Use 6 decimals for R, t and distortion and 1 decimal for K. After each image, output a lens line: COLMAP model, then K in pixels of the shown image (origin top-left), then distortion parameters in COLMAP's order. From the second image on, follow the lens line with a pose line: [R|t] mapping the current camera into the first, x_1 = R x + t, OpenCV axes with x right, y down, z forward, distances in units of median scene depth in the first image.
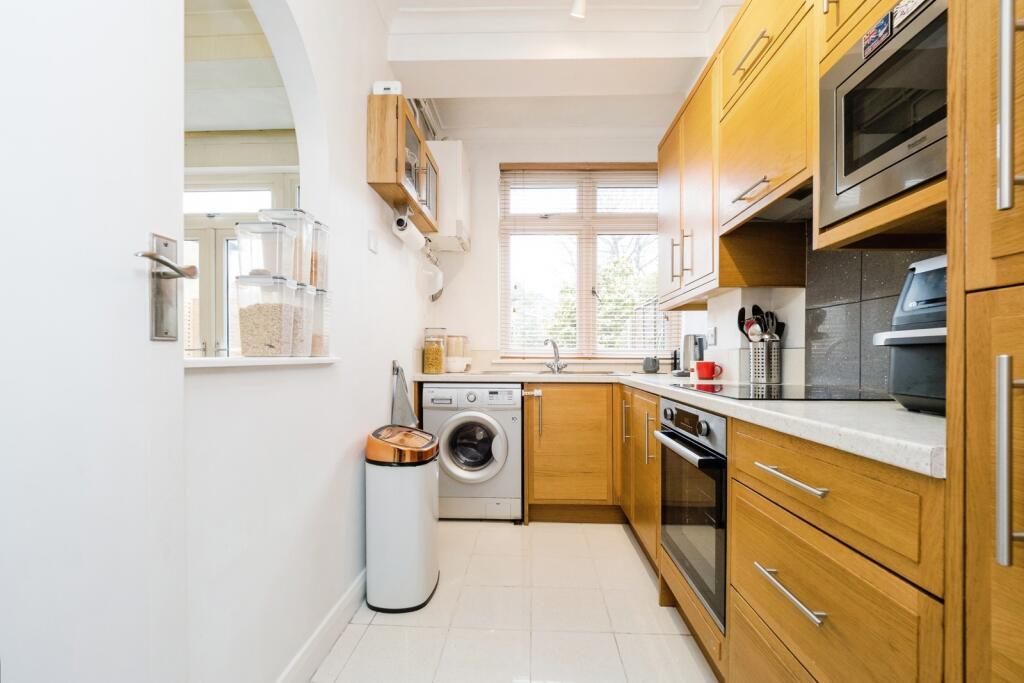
lens RADIAL K [[435.8, 0, 516.2], [0, 435.8, 357.8], [0, 0, 1]] dist [0.001185, 0.000034]
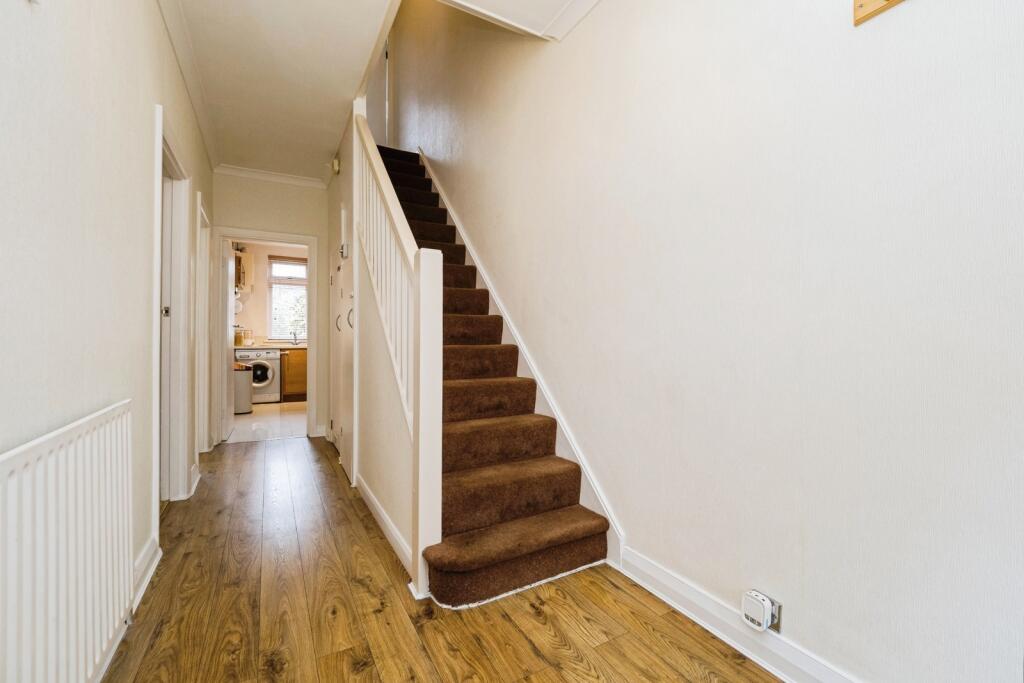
lens RADIAL K [[435.8, 0, 513.3], [0, 435.8, 341.6], [0, 0, 1]] dist [0.001185, 0.000034]
pose [[0.857106, -0.003234, 0.515130, -0.136032], [0.000461, 0.999985, 0.005512, -0.001406], [-0.515140, -0.004487, 0.857094, -1.958028]]
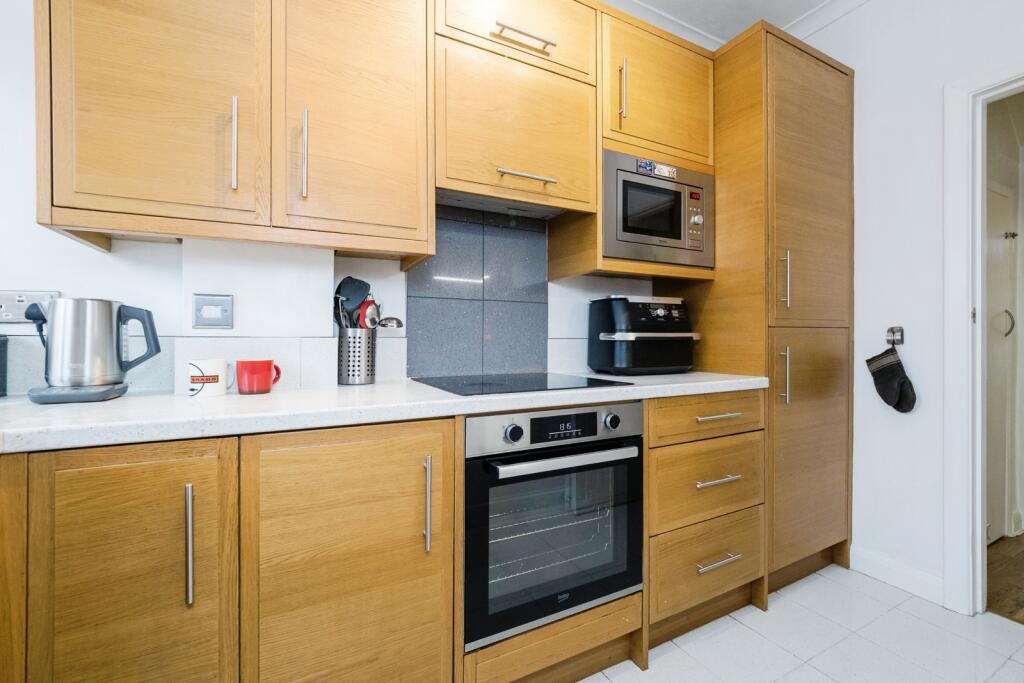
lens RADIAL K [[435.8, 0, 512.0], [0, 435.8, 334.0], [0, 0, 1]] dist [0.001185, 0.000034]
pose [[-0.493185, -0.000284, 0.869925, -0.460892], [0.002310, 0.999996, 0.001636, -0.058516], [-0.869922, 0.002817, -0.493182, 2.371595]]
